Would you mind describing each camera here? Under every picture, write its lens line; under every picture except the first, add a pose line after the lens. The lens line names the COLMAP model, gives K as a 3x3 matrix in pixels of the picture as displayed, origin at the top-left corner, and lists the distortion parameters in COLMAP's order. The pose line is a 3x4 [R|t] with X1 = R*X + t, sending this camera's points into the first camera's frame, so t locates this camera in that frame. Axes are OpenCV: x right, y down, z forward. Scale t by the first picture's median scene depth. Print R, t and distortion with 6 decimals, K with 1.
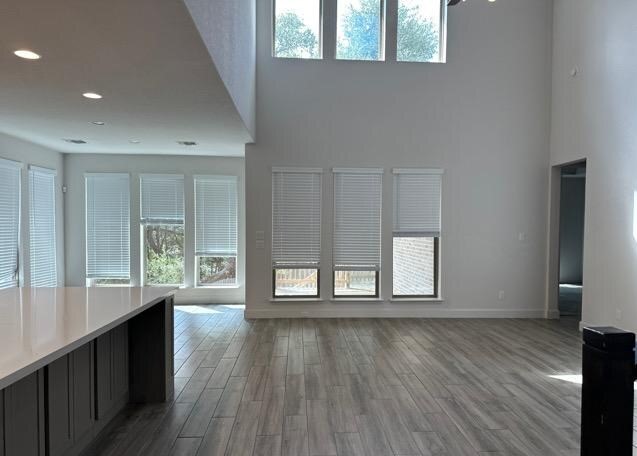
lens RADIAL K [[449.8, 0, 327.1], [0, 449.8, 238.9], [0, 0, 1]] dist [0.033107, -0.043743]
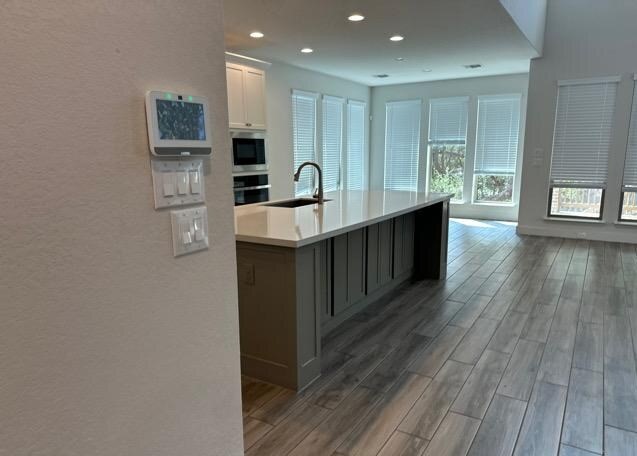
lens RADIAL K [[449.8, 0, 321.5], [0, 449.8, 257.7], [0, 0, 1]] dist [0.033107, -0.043743]
pose [[0.815319, 0.117856, -0.566890, 0.055025], [-0.002270, 0.979708, 0.200415, 0.019014], [0.579007, -0.162116, 0.799043, -0.131213]]
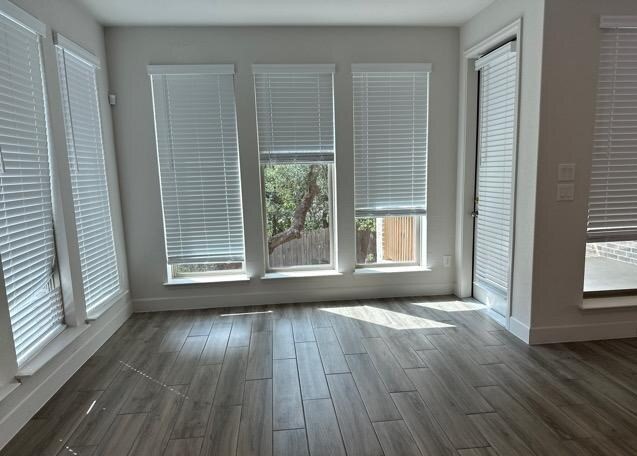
lens RADIAL K [[449.8, 0, 322.5], [0, 449.8, 246.4], [0, 0, 1]] dist [0.033107, -0.043743]
pose [[0.998731, -0.038637, 0.032302, -0.409033], [0.033763, 0.989607, 0.139780, -0.007643], [-0.037367, -0.138512, 0.989656, 0.511680]]
